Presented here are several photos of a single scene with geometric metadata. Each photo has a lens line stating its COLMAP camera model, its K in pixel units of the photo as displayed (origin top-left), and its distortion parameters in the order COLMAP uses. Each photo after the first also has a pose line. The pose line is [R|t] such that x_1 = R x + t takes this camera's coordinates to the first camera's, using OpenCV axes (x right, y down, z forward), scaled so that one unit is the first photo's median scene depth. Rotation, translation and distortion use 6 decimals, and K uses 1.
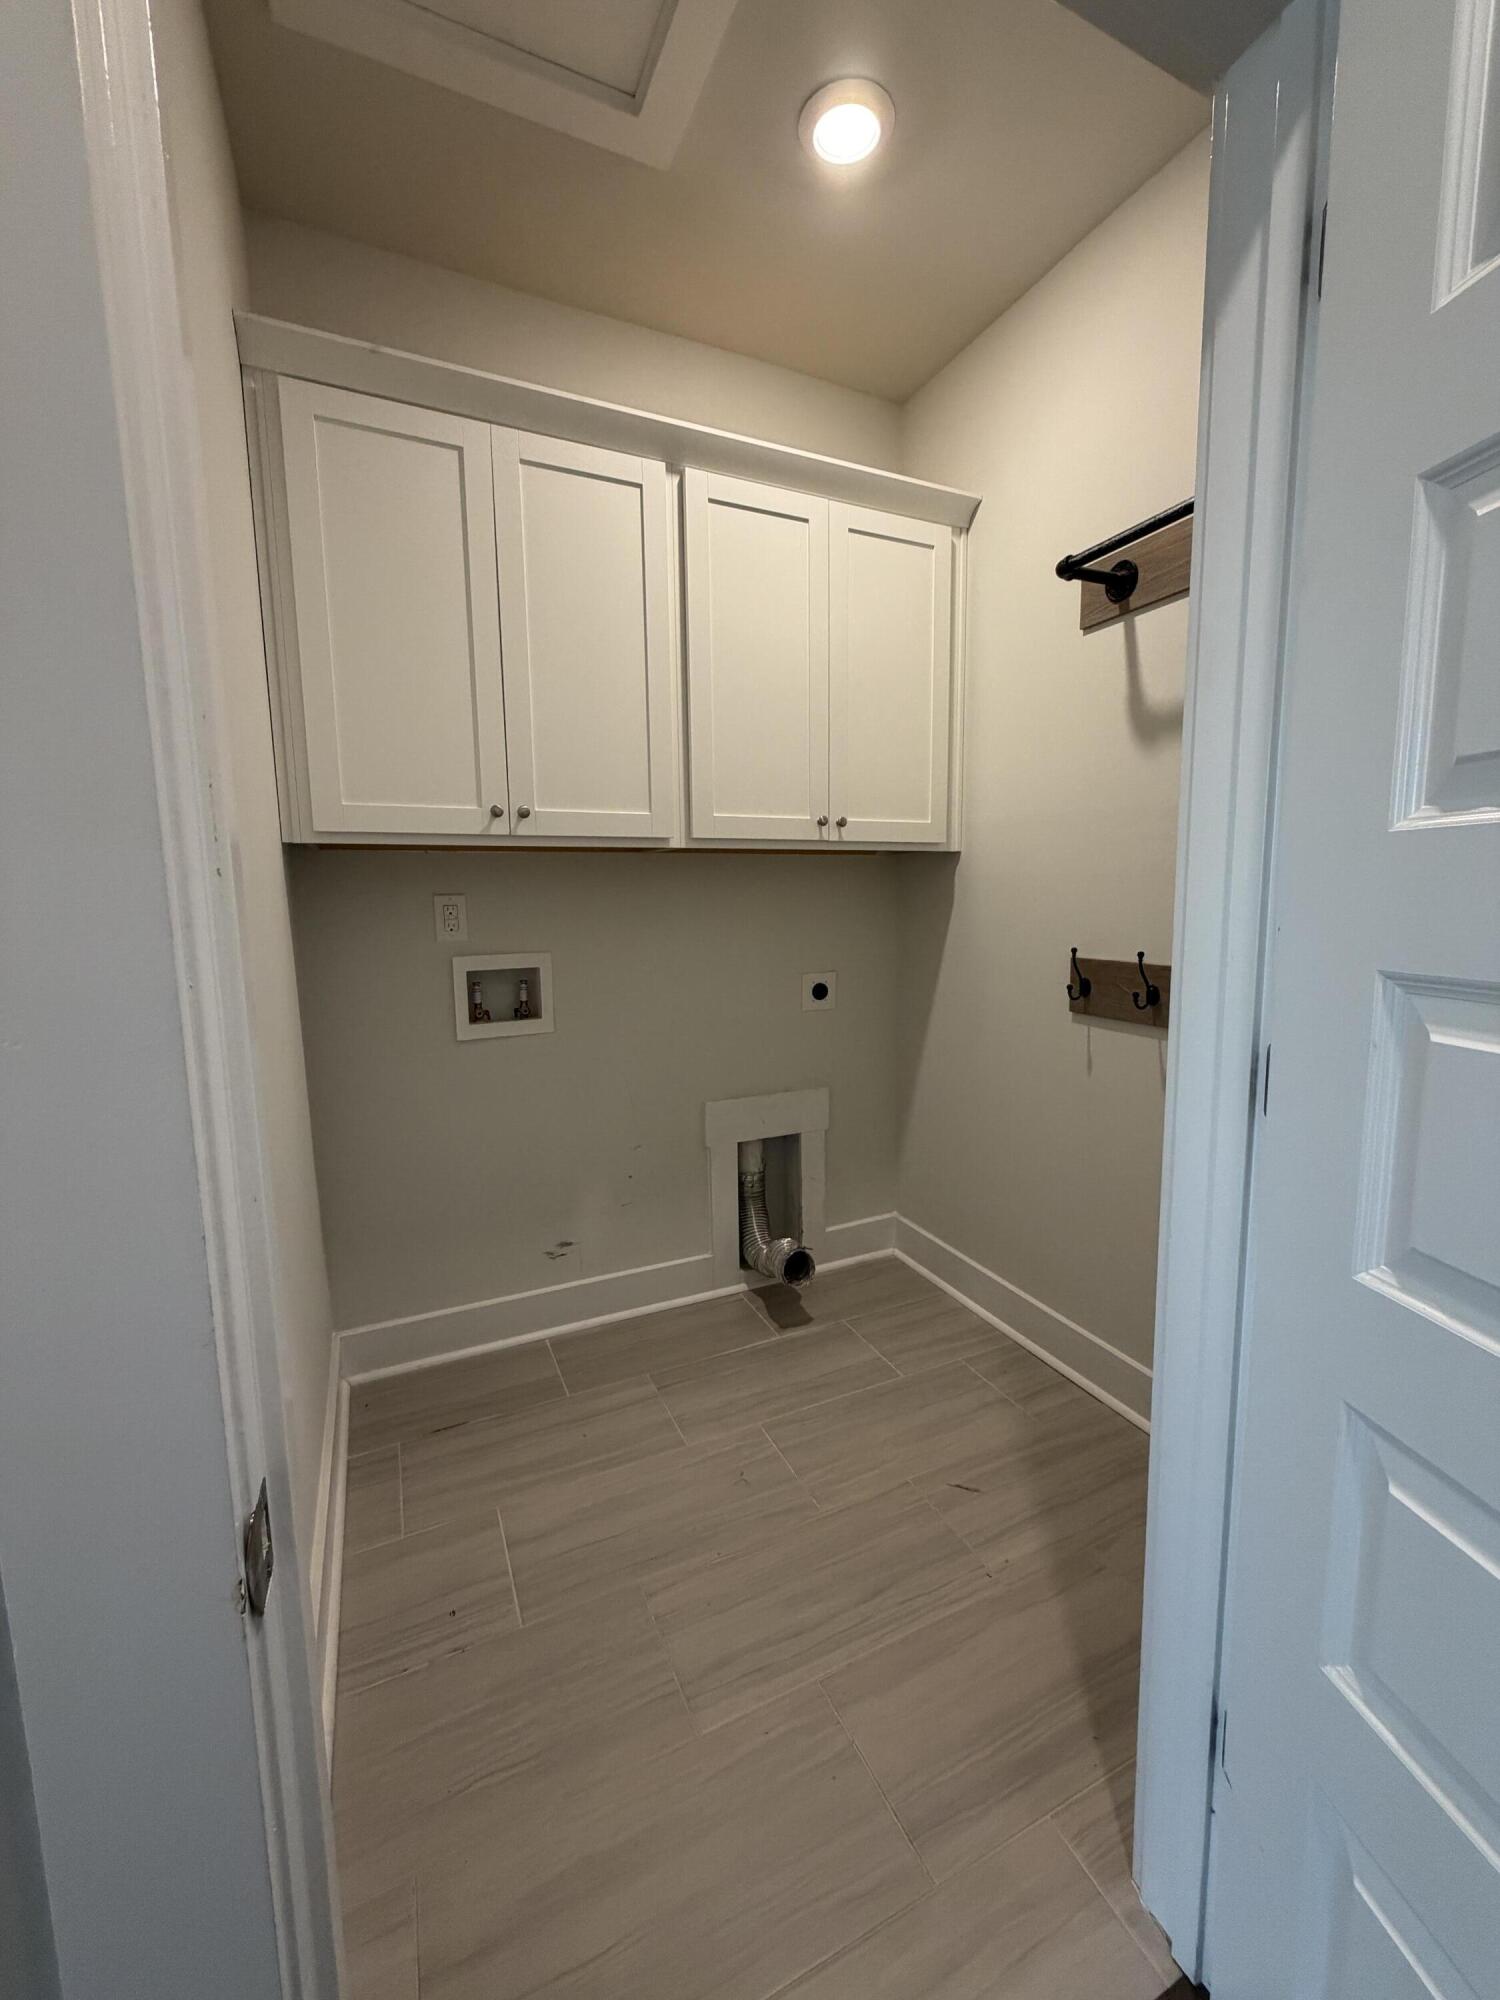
lens RADIAL K [[796.8, 0, 752.7], [0, 796.8, 991.8], [0, 0, 1]] dist [-0.000021, 0.000438]
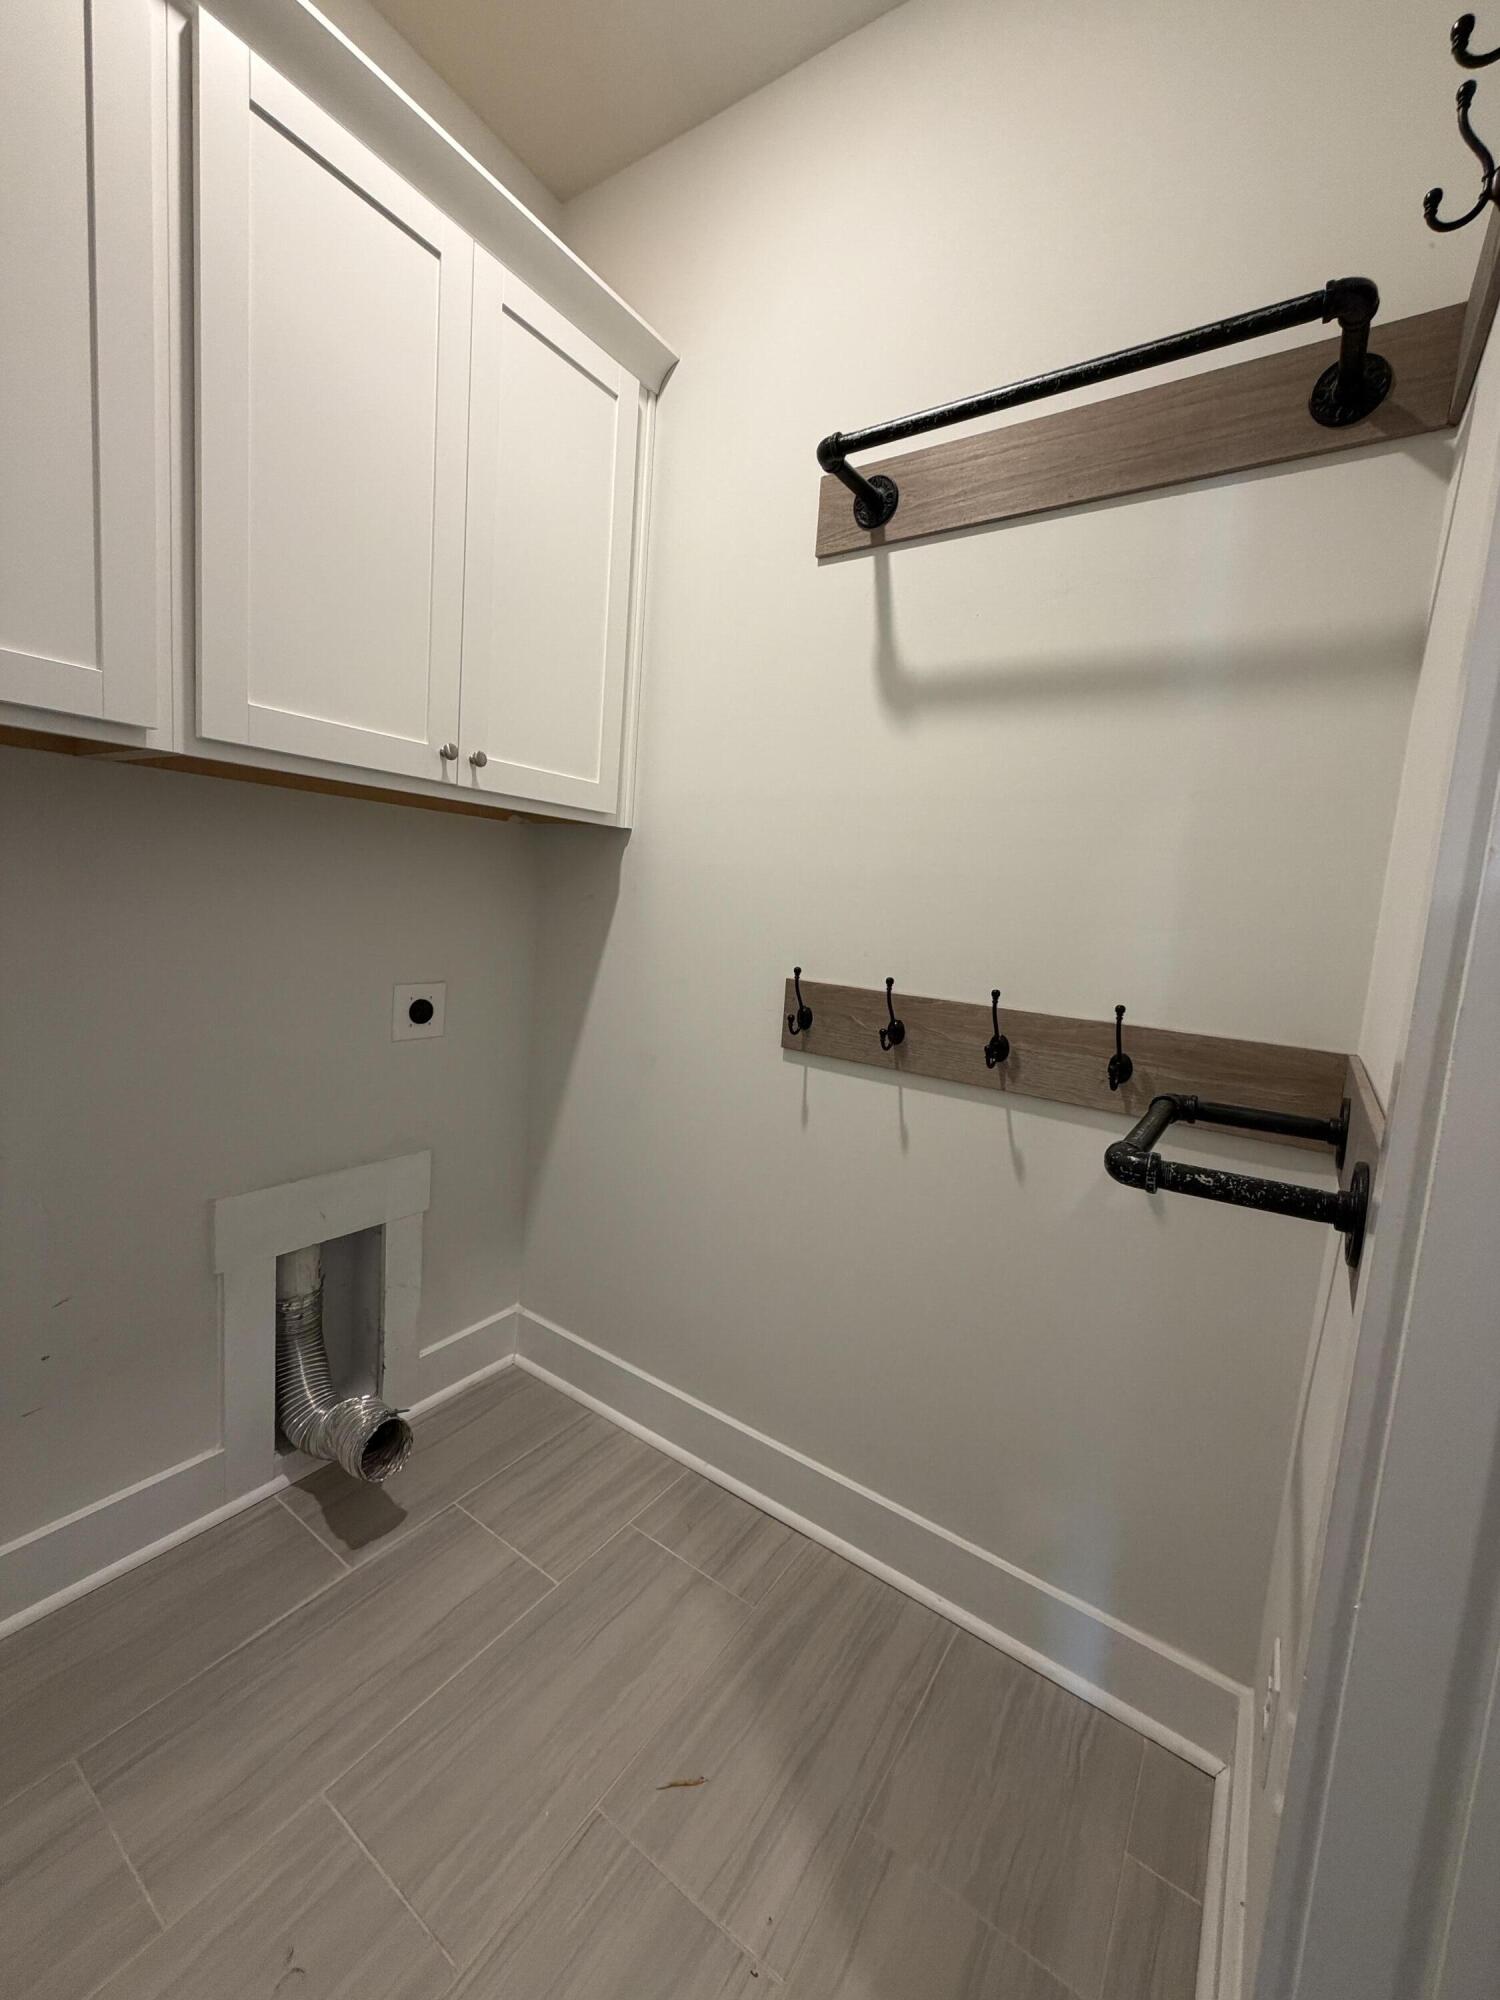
lens RADIAL K [[796.8, 0, 752.7], [0, 796.8, 991.8], [0, 0, 1]] dist [-0.000021, 0.000438]
pose [[0.856344, 0.018075, 0.516090, -0.028061], [-0.021538, 0.999768, 0.000724, -0.027039], [-0.515957, -0.011735, 0.856534, 0.312138]]
